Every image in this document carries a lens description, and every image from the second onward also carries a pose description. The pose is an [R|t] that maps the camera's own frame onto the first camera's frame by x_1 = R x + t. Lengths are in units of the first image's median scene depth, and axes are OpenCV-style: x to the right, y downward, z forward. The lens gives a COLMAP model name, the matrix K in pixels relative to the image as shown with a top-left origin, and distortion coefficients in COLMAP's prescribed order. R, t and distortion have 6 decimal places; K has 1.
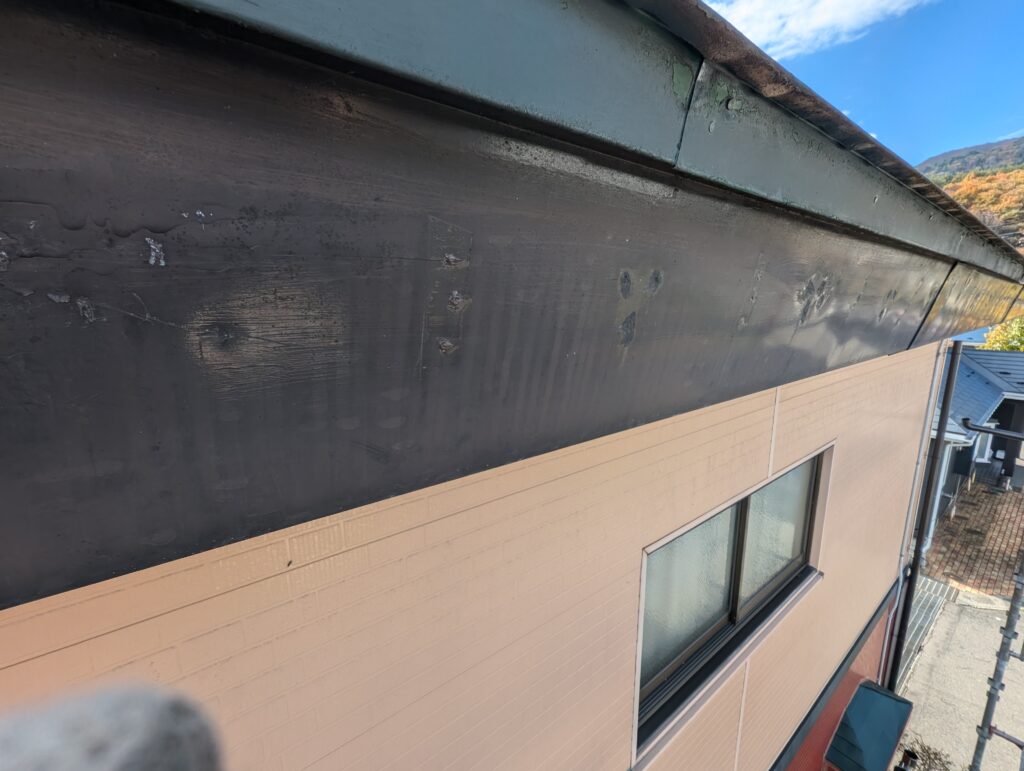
lens RADIAL K [[421.6, 0, 512.0], [0, 421.6, 385.5], [0, 0, 1]] dist [0.002446, -0.000337]
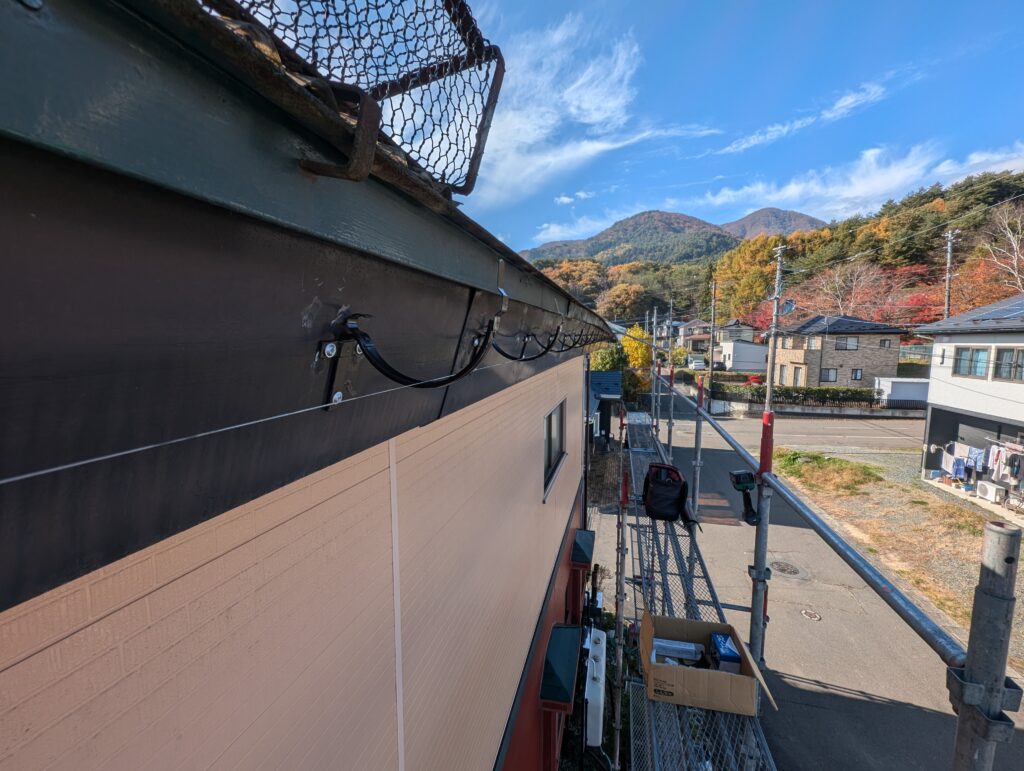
lens RADIAL K [[421.6, 0, 512.0], [0, 421.6, 385.5], [0, 0, 1]] dist [0.002446, -0.000337]
pose [[0.784520, -0.049640, 0.618114, -0.172148], [0.103585, 0.993276, -0.051703, 0.033790], [-0.611391, 0.104590, 0.784386, -0.122716]]
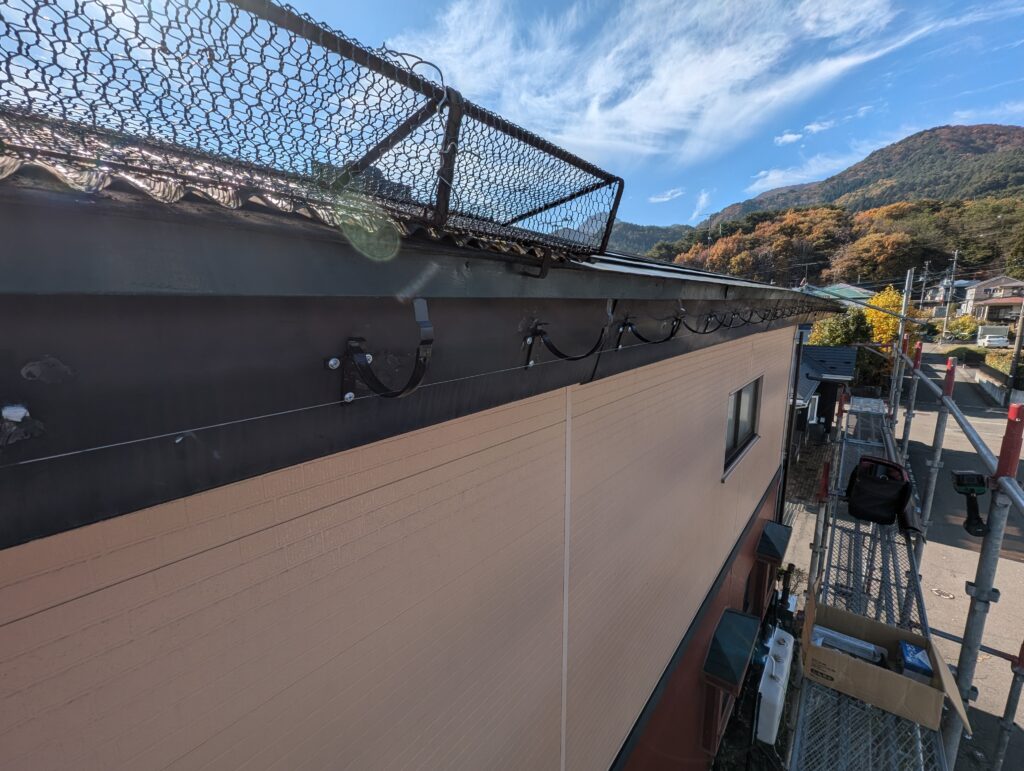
lens RADIAL K [[421.6, 0, 512.0], [0, 421.6, 385.5], [0, 0, 1]] dist [0.002446, -0.000337]
pose [[0.973257, -0.032883, 0.227352, -0.178488], [0.036514, 0.999264, -0.011782, 0.035280], [-0.226797, 0.019769, 0.973741, -0.144664]]
